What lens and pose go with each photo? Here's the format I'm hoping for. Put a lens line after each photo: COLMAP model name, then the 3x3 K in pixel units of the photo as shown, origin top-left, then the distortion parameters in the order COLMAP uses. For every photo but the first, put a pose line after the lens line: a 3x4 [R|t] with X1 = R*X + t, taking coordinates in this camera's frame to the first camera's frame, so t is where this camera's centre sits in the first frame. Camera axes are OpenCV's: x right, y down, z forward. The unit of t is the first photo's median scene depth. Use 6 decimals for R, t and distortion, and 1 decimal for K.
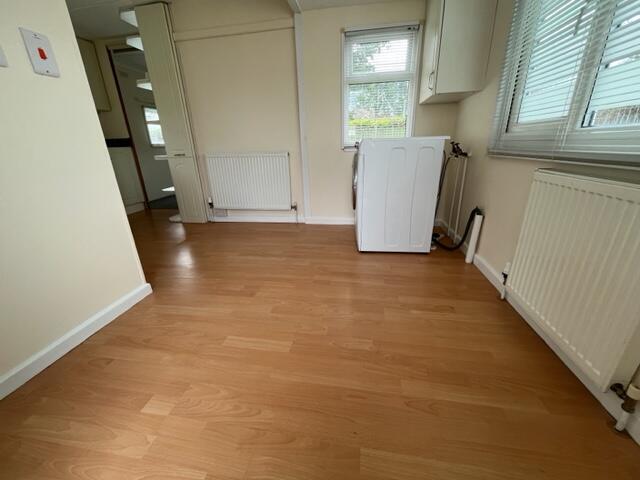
lens RADIAL K [[259.0, 0, 319.1], [0, 259.0, 239.5], [0, 0, 1]] dist [-0.009259, 0.000145]
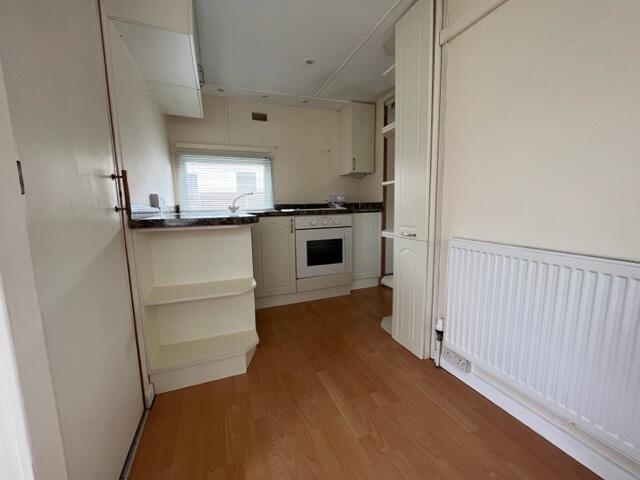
lens RADIAL K [[259.0, 0, 316.9], [0, 259.0, 241.8], [0, 0, 1]] dist [-0.009259, 0.000145]
pose [[0.502705, 0.136064, -0.853683, -0.138029], [-0.296987, 0.954611, -0.022736, -0.224147], [0.811841, 0.264962, 0.520297, 0.503117]]
